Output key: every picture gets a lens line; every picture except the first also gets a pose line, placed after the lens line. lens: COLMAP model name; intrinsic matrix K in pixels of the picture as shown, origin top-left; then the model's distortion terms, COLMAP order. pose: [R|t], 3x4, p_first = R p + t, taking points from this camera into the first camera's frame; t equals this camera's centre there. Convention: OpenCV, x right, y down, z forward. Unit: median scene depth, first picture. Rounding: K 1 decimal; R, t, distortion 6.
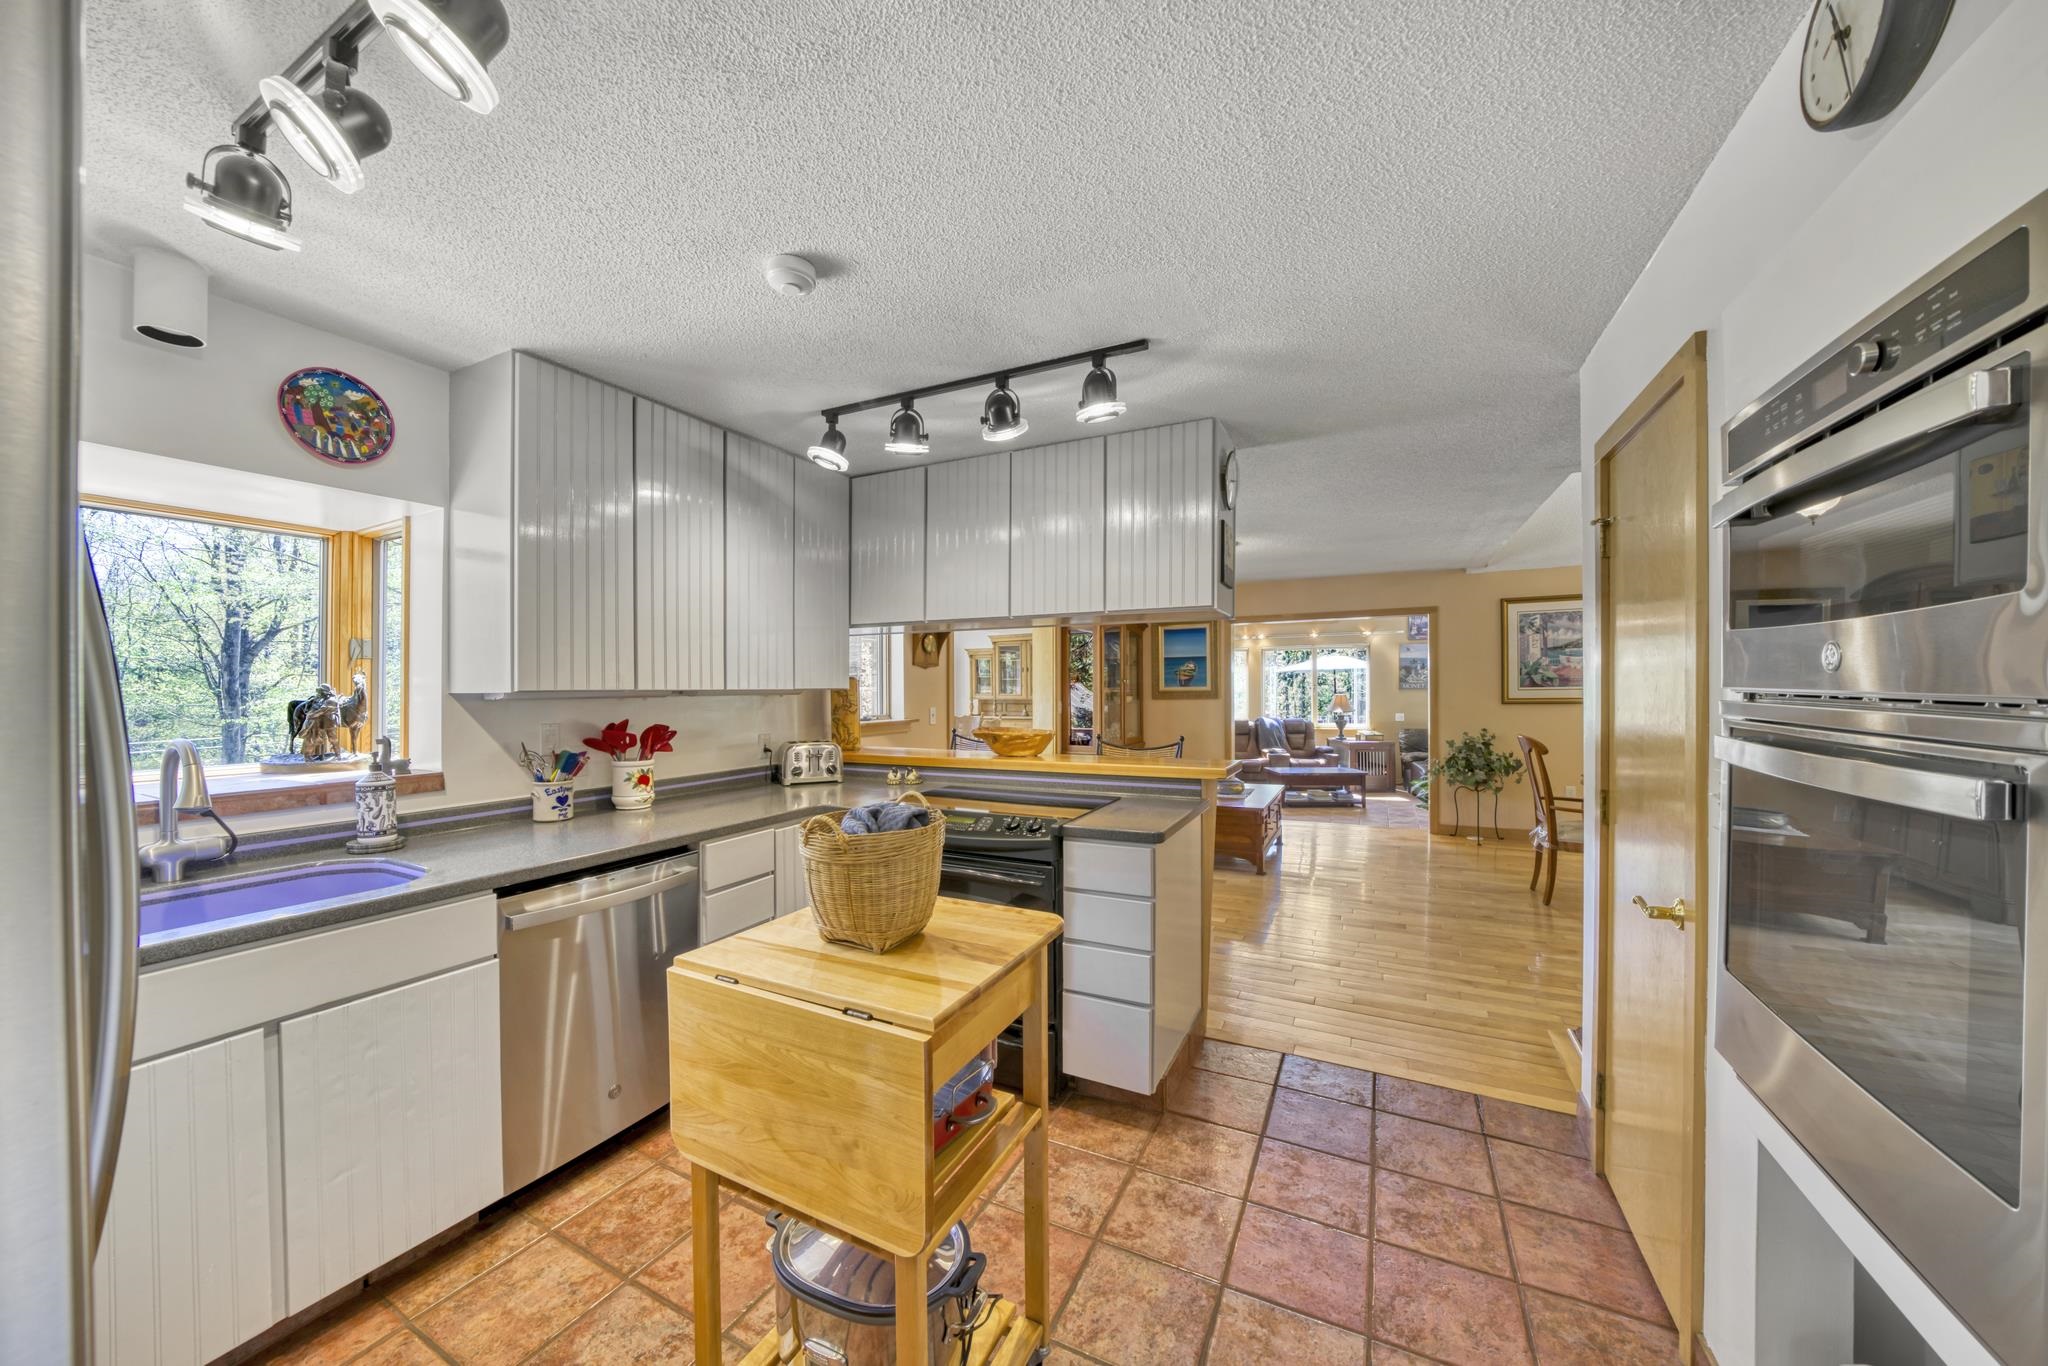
lens RADIAL K [[720.7, 0, 1002.9], [0, 720.7, 694.7], [0, 0, 1]] dist [-0.021251, 0.000167]
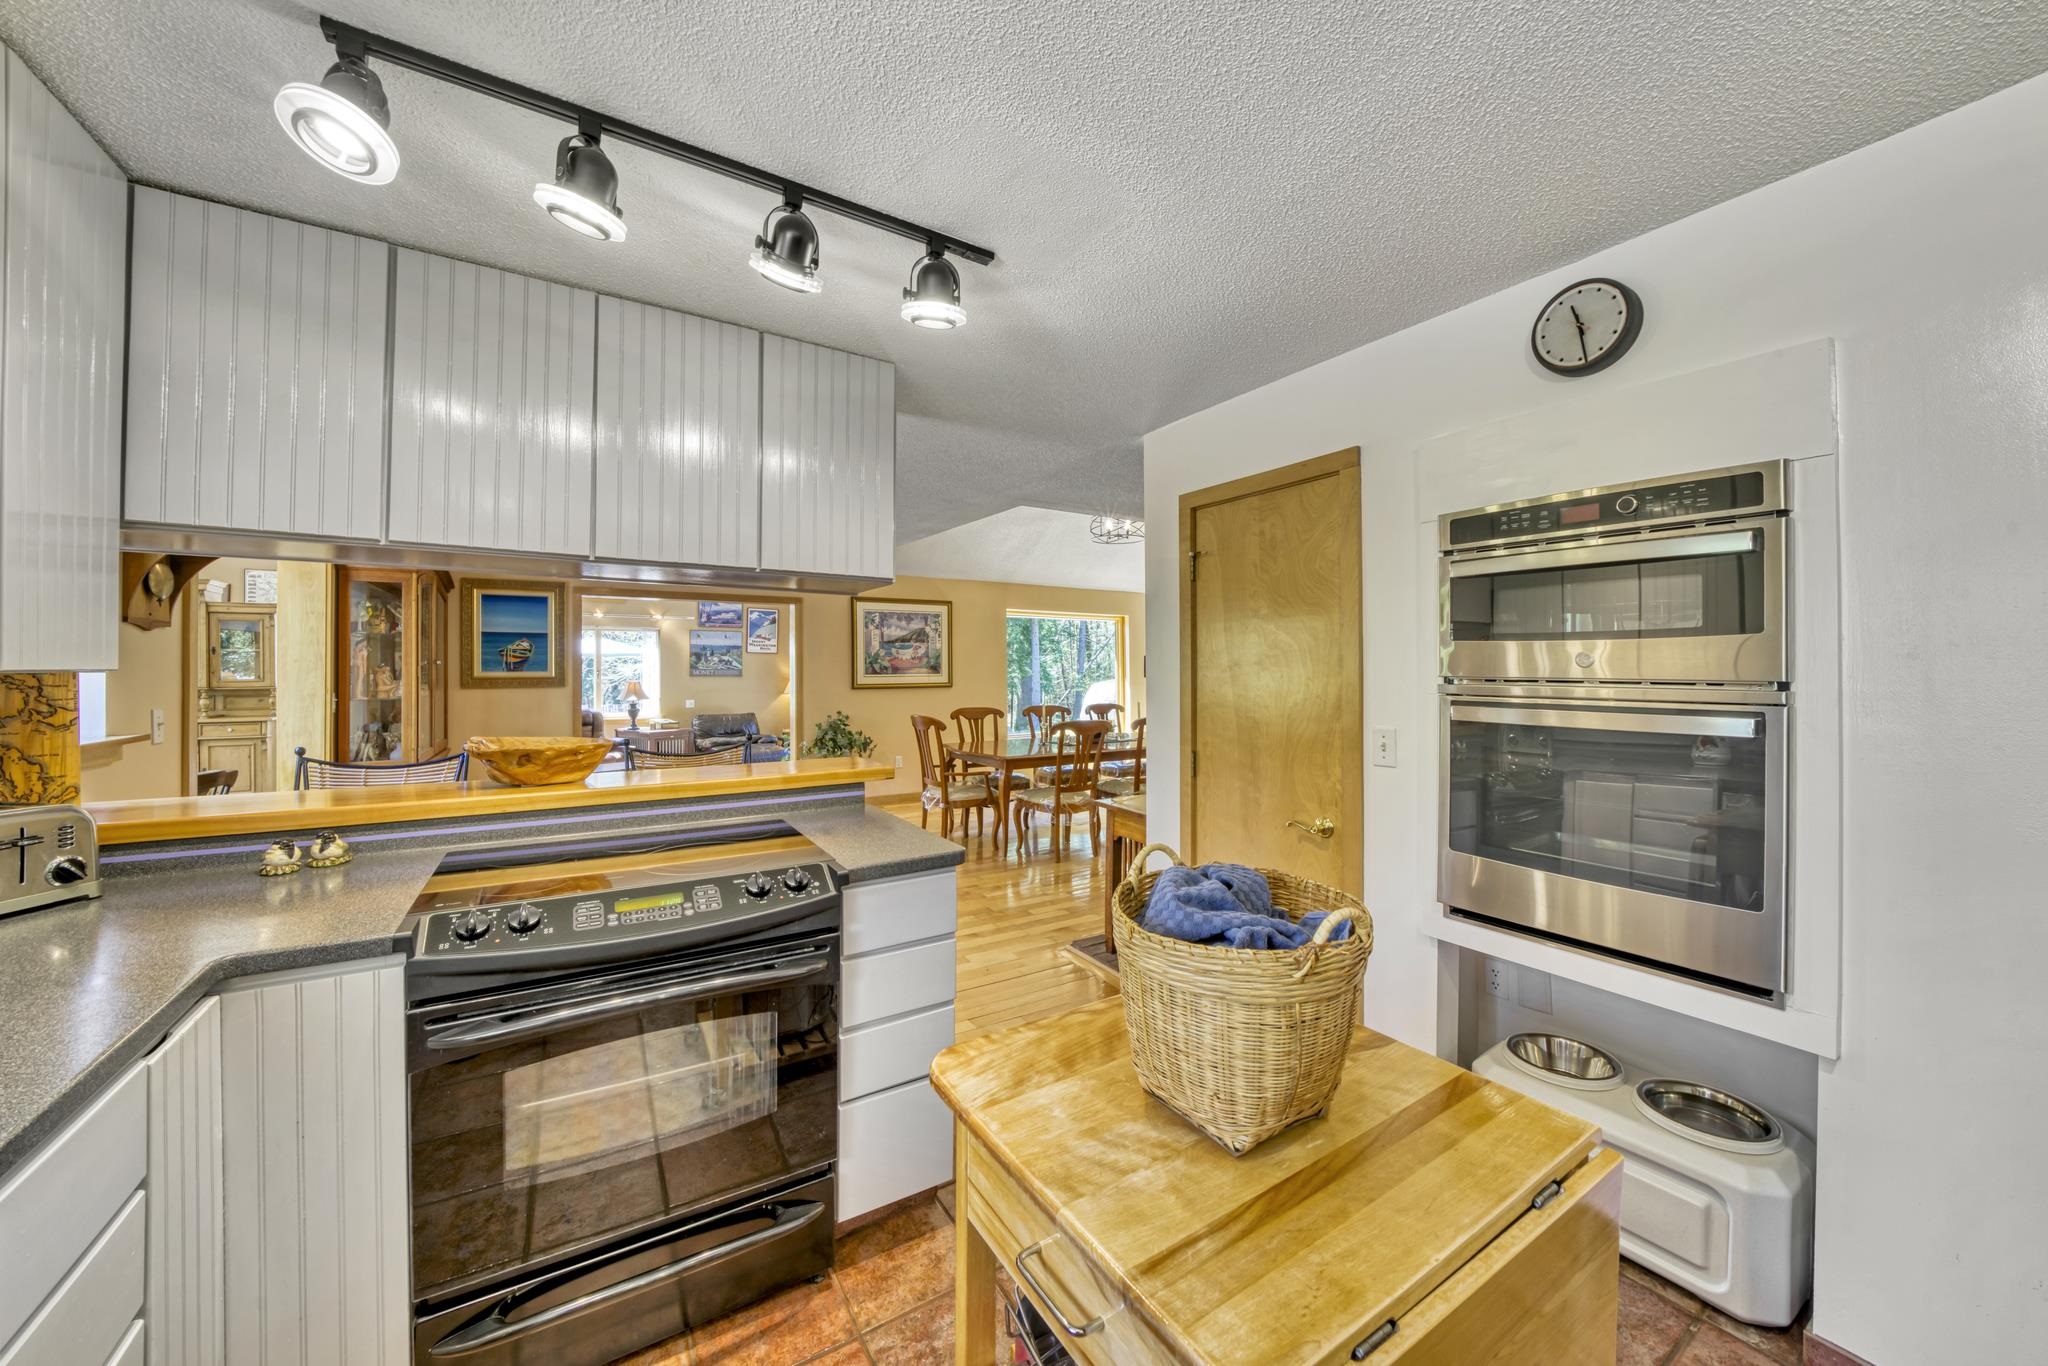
lens RADIAL K [[729.3, 0, 1020.8], [0, 729.3, 664.5], [0, 0, 1]] dist [-0.019914, 0.000152]
pose [[0.503381, 0.016942, 0.863898, -0.172713], [0.002957, 0.999768, -0.021329, -0.000651], [-0.864059, 0.013291, 0.503214, 0.190632]]
